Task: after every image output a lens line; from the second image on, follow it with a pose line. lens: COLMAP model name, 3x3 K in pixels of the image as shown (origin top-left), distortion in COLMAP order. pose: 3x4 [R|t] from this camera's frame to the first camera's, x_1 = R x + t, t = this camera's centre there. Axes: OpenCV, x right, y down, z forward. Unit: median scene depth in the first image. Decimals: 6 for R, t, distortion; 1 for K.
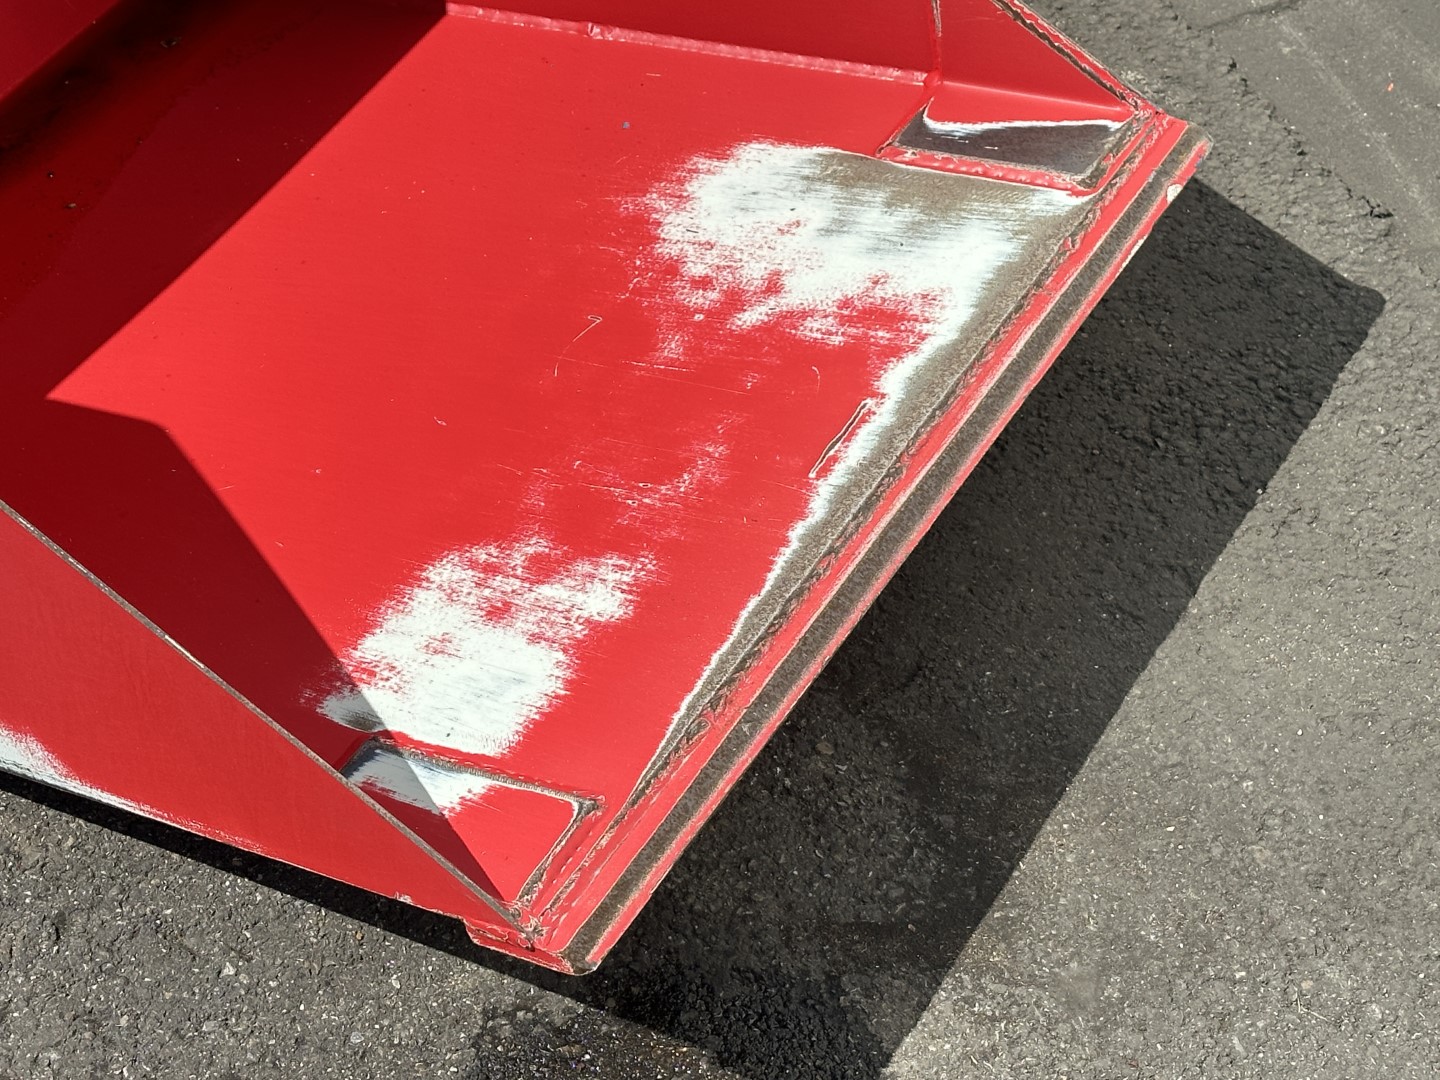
lens RADIAL K [[2754.3, 0, 720.0], [0, 2754.3, 540.0], [0, 0, 1]] dist [0.113091, 0.150379]
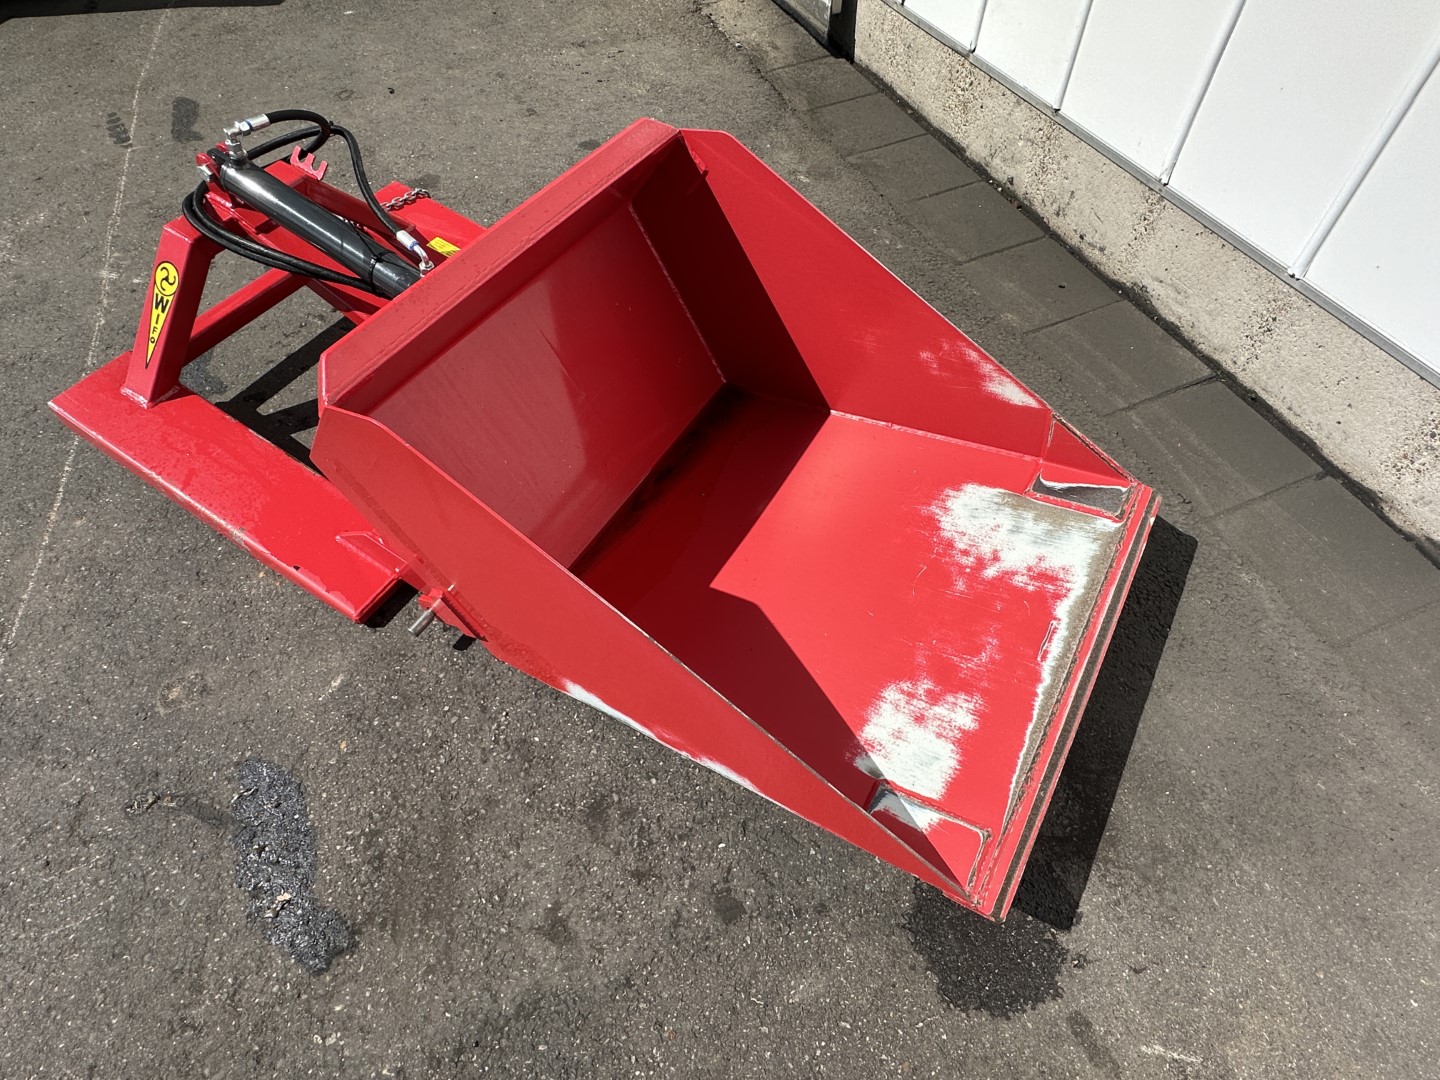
lens RADIAL K [[741.5, 0, 720.0], [0, 741.5, 540.0], [0, 0, 1]] dist [-0.005589, -0.000879]
pose [[0.999288, 0.015749, -0.034282, -0.233891], [-0.010443, 0.988663, 0.149788, -0.227423], [0.036253, -0.149323, 0.988124, 0.337083]]
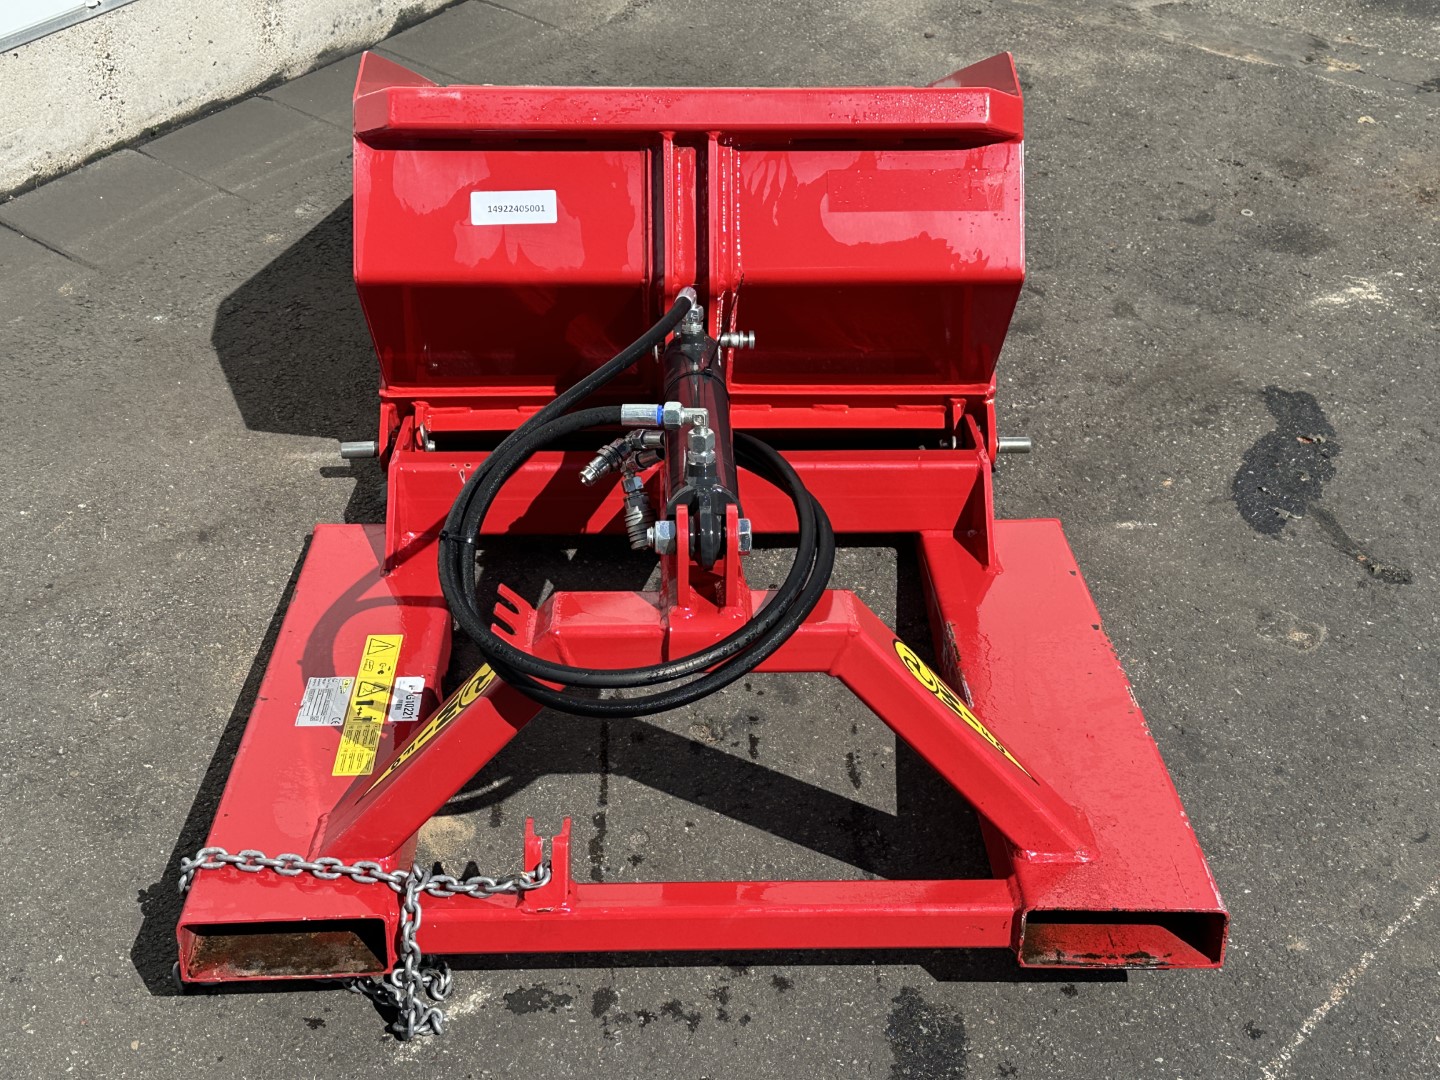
lens RADIAL K [[1940.5, 0, 720.0], [0, 1940.5, 540.0], [0, 0, 1]] dist [0.019097, 0.020417]
pose [[-0.511816, -0.499882, 0.698686, -1.470905], [0.615903, 0.353477, 0.704072, -1.152197], [-0.598922, 0.790678, 0.126963, 1.022710]]
